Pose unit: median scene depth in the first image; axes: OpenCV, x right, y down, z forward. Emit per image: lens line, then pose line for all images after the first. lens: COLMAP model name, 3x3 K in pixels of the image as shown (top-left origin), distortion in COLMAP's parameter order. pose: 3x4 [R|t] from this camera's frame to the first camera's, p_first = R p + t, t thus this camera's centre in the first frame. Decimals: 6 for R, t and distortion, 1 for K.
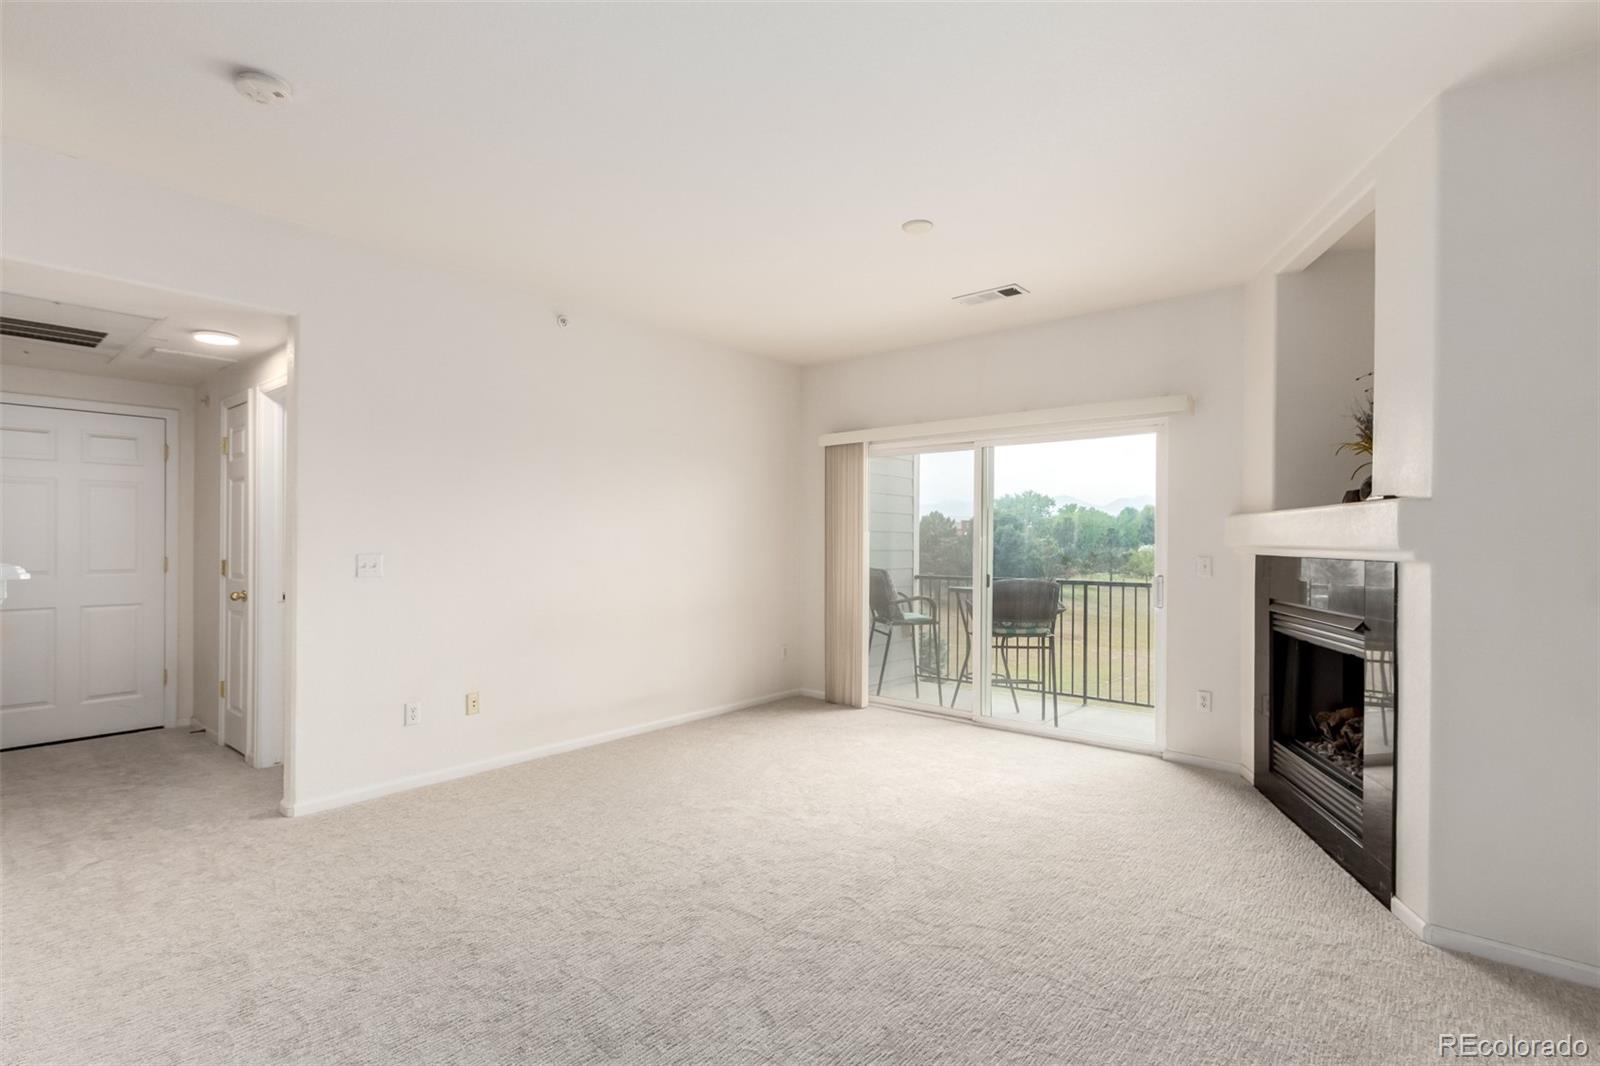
lens RADIAL K [[757.3, 0, 795.3], [0, 757.3, 531.3], [0, 0, 1]] dist [0.014141, -0.004731]
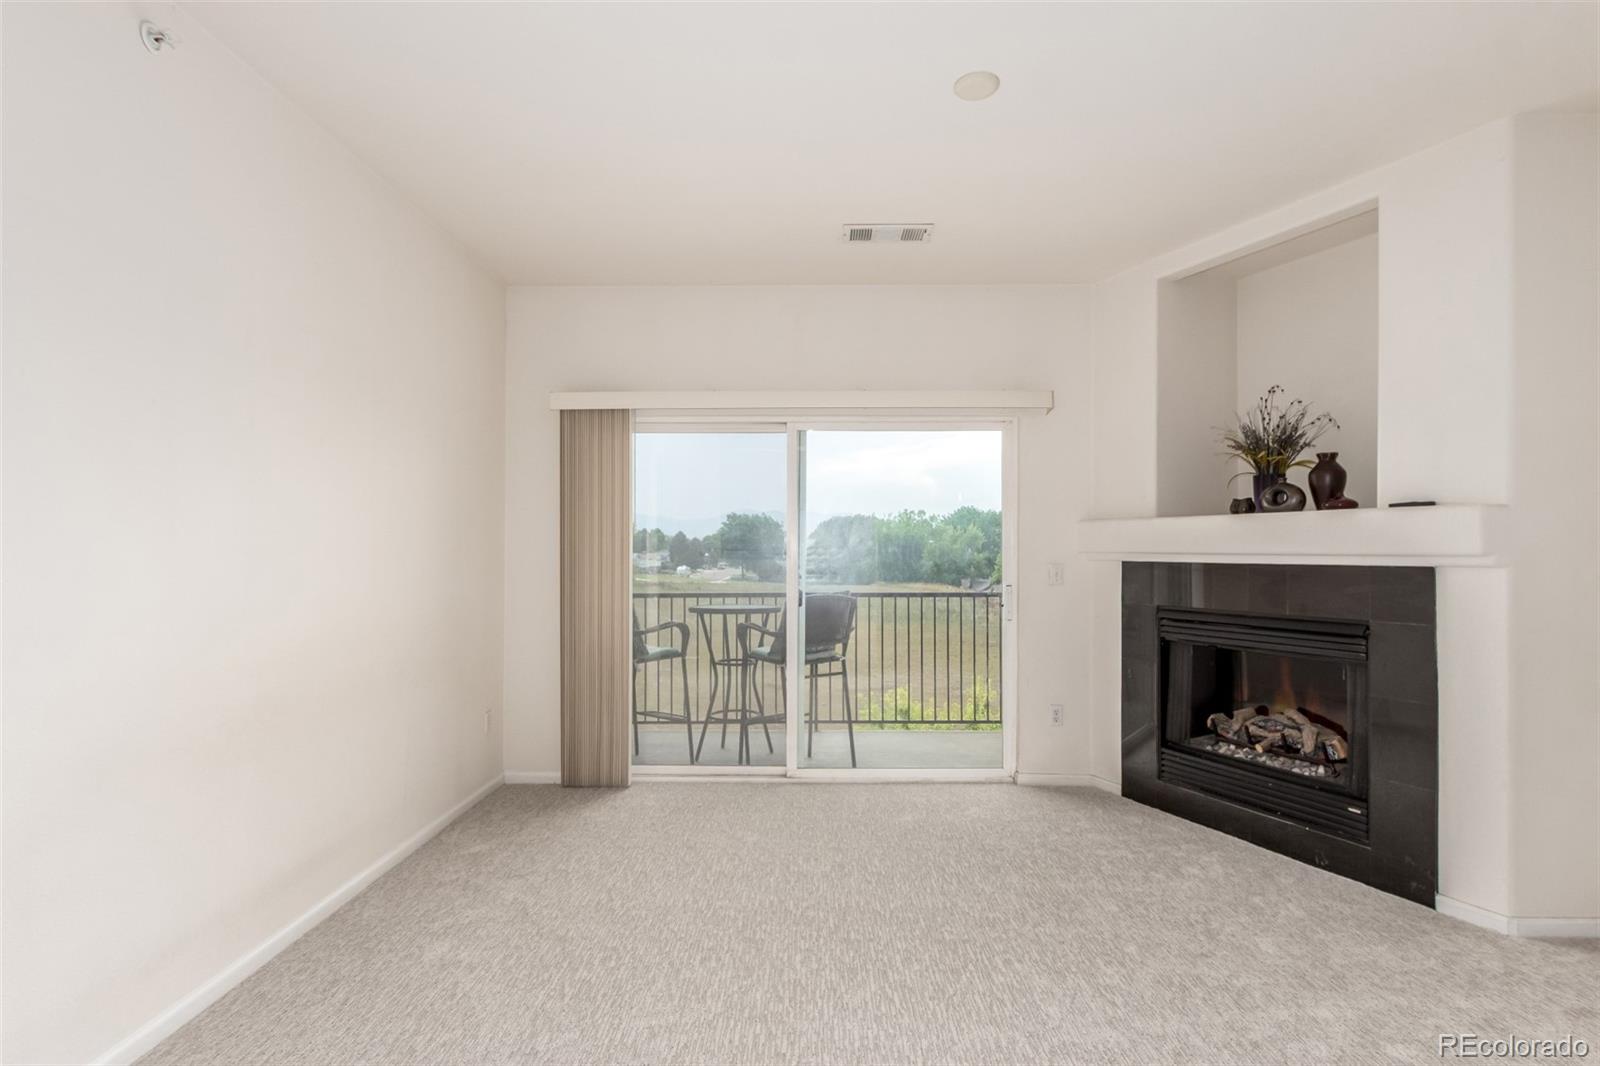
lens RADIAL K [[757.3, 0, 805.5], [0, 757.3, 545.9], [0, 0, 1]] dist [0.014141, -0.004731]
pose [[0.765328, -0.000453, 0.643640, -0.311655], [-0.005322, 0.999961, 0.007032, 0.005390], [-0.643618, -0.008807, 0.765296, 0.457950]]
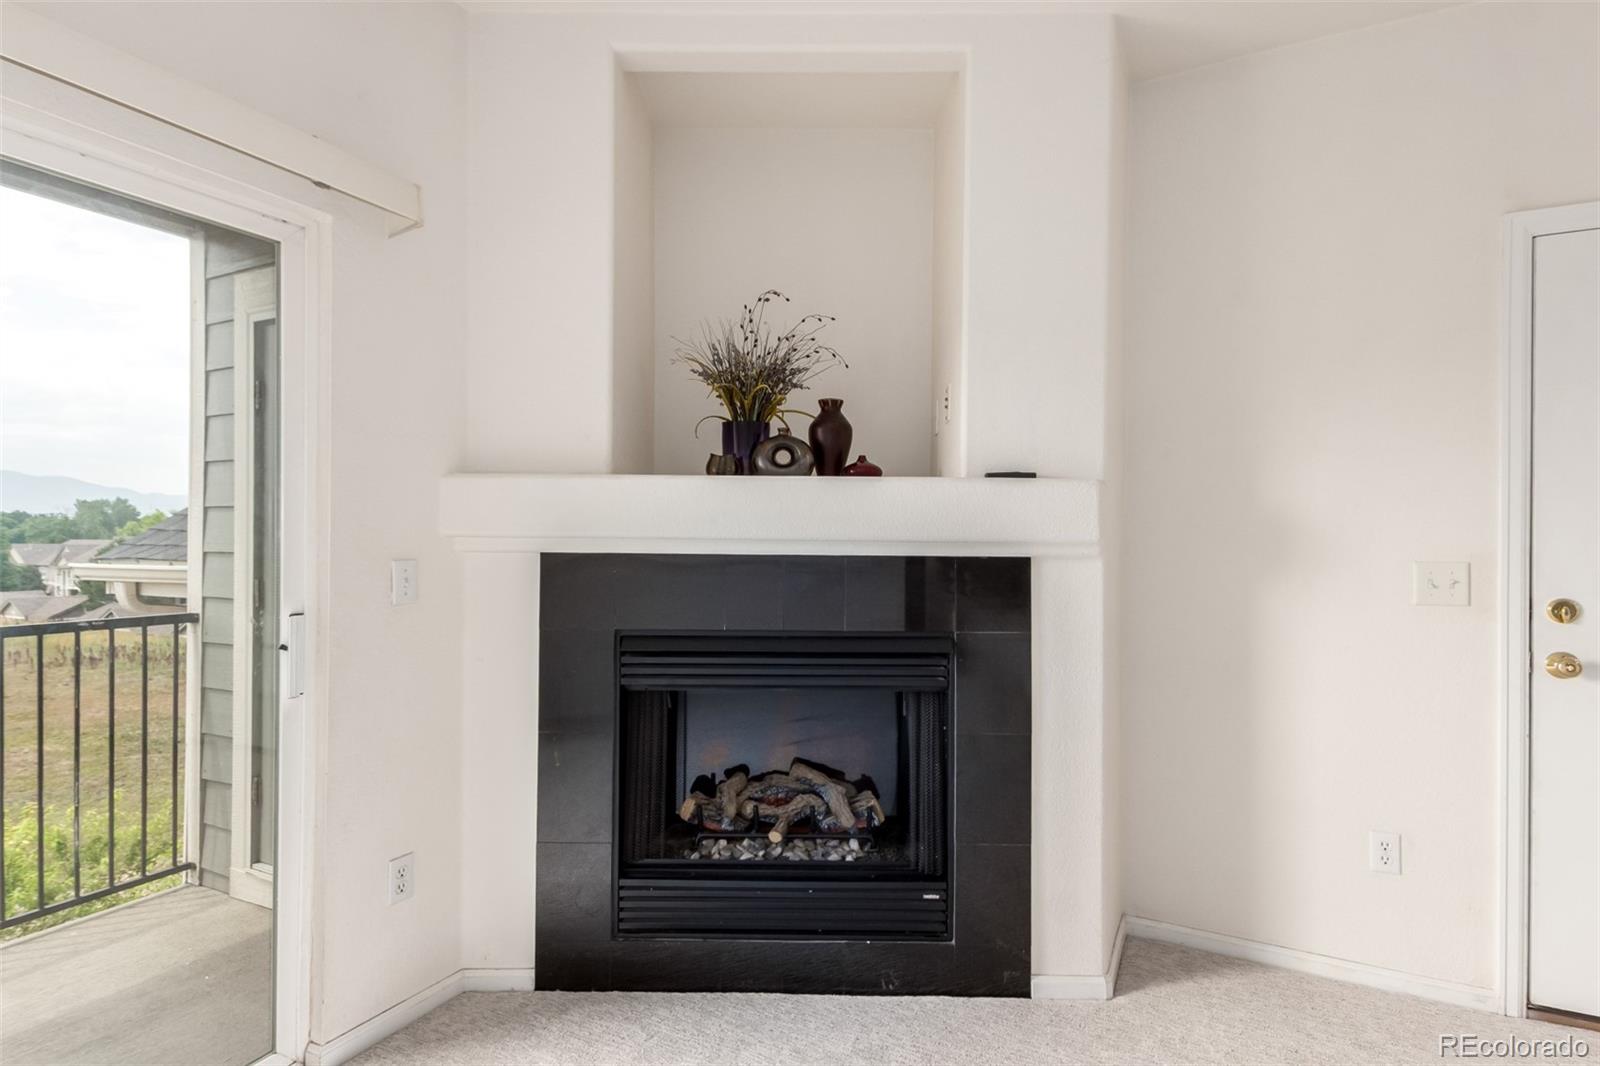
lens RADIAL K [[814.9, 0, 798.9], [0, 814.9, 541.3], [0, 0, 1]] dist [0.019867, -0.003191]
pose [[-0.232636, -0.011696, 0.972494, 0.006322], [-0.020484, 0.999765, 0.007124, 0.013567], [-0.972348, -0.018263, -0.232821, 0.860506]]
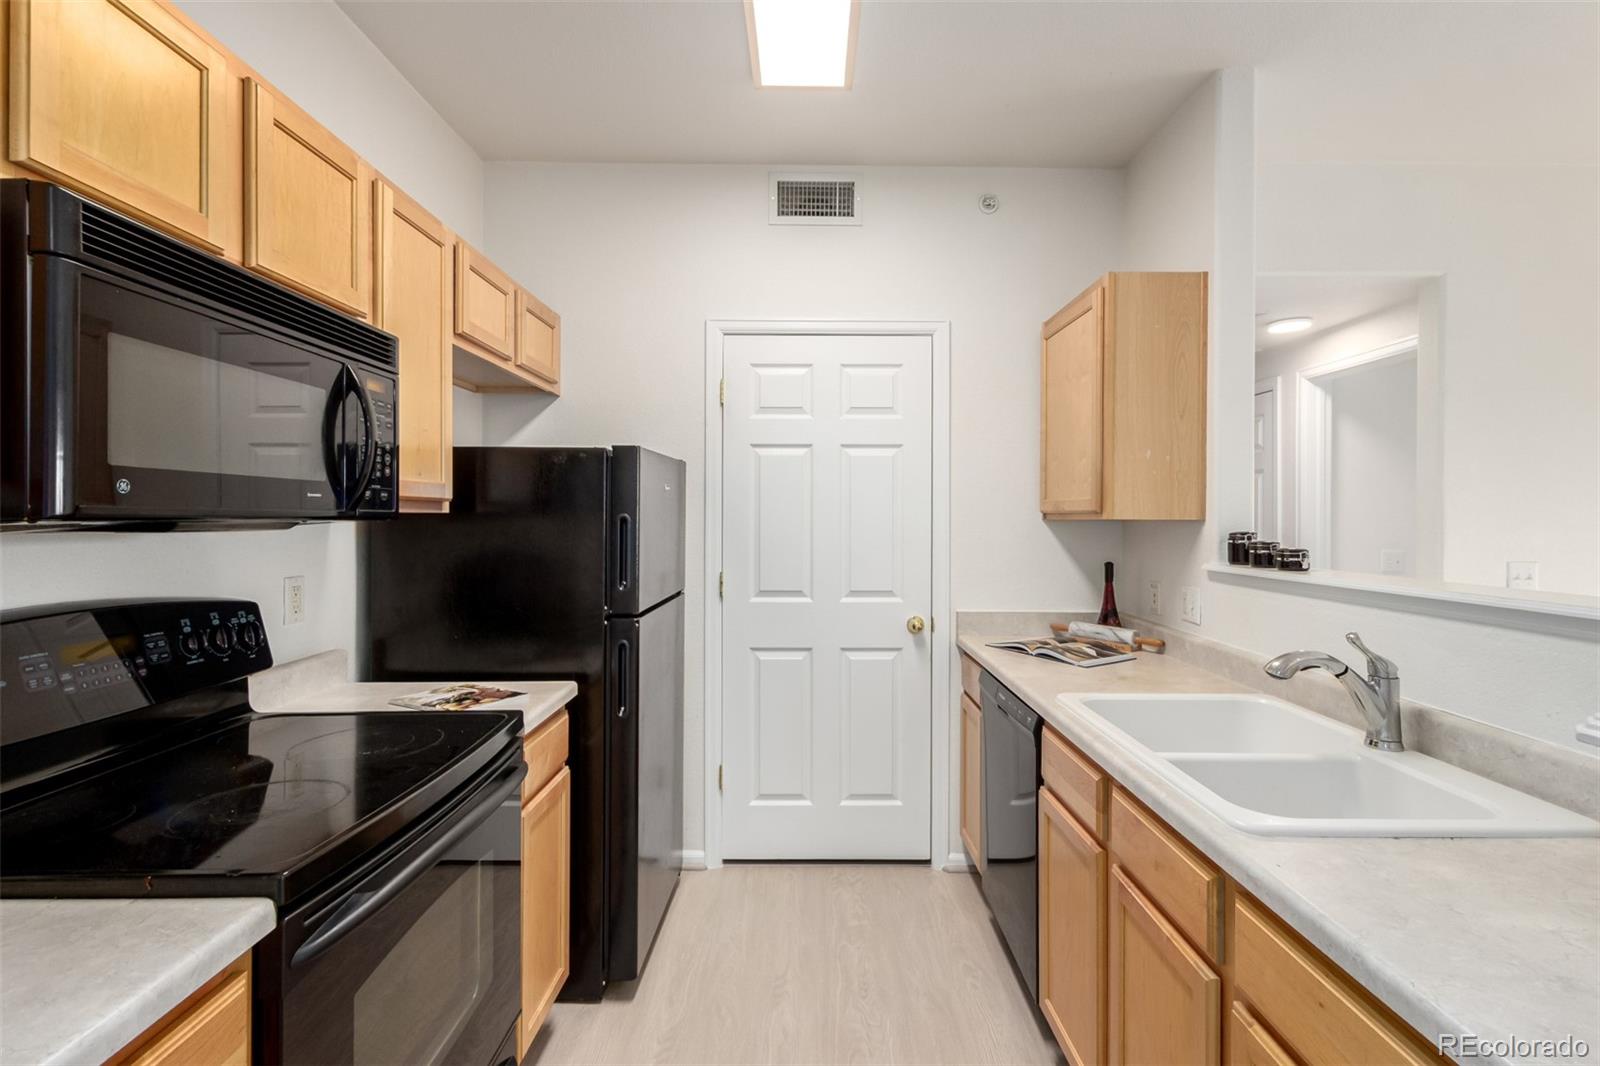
lens RADIAL K [[747.7, 0, 803.0], [0, 747.7, 516.7], [0, 0, 1]] dist [0.009804, -0.002222]
pose [[0.654444, -0.004310, -0.756098, -0.393489], [0.011126, 0.999930, 0.003930, -0.023917], [0.756029, -0.010985, 0.654446, -0.054213]]
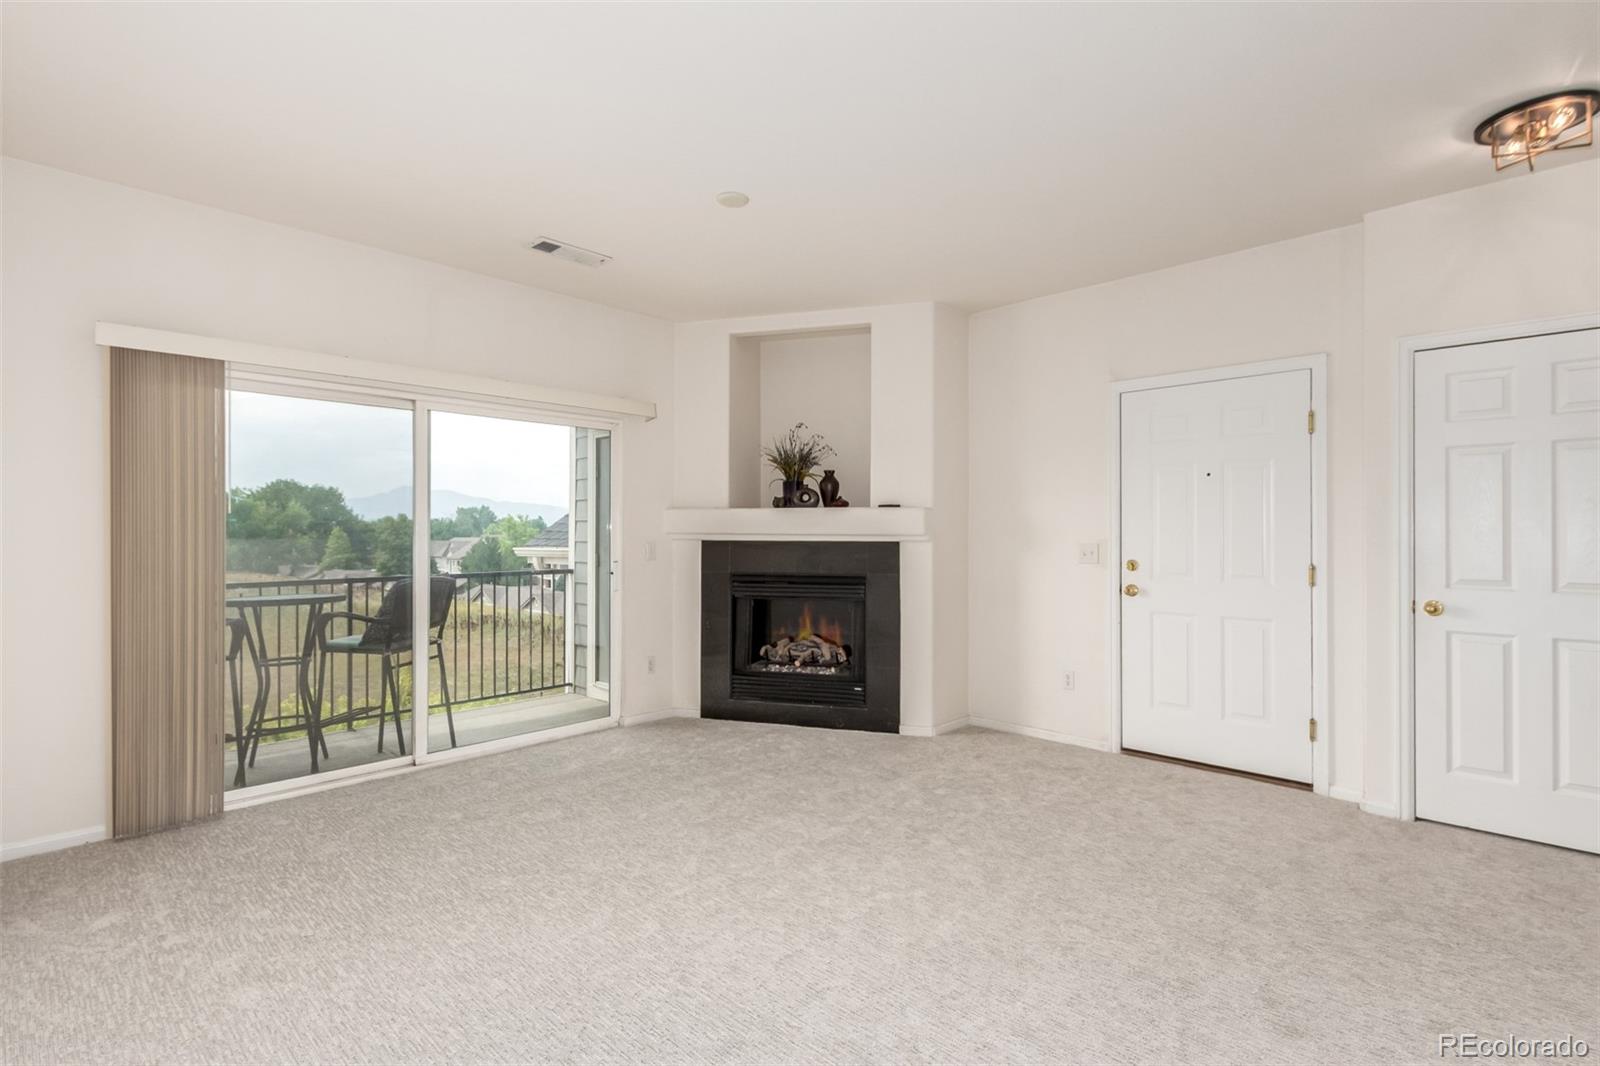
lens RADIAL K [[757.3, 0, 801.9], [0, 757.3, 529.6], [0, 0, 1]] dist [0.014141, -0.004731]
pose [[0.055672, -0.001506, 0.998448, -0.614879], [-0.013995, 0.999899, 0.002289, 0.006388], [-0.998351, -0.014100, 0.055645, 0.679846]]
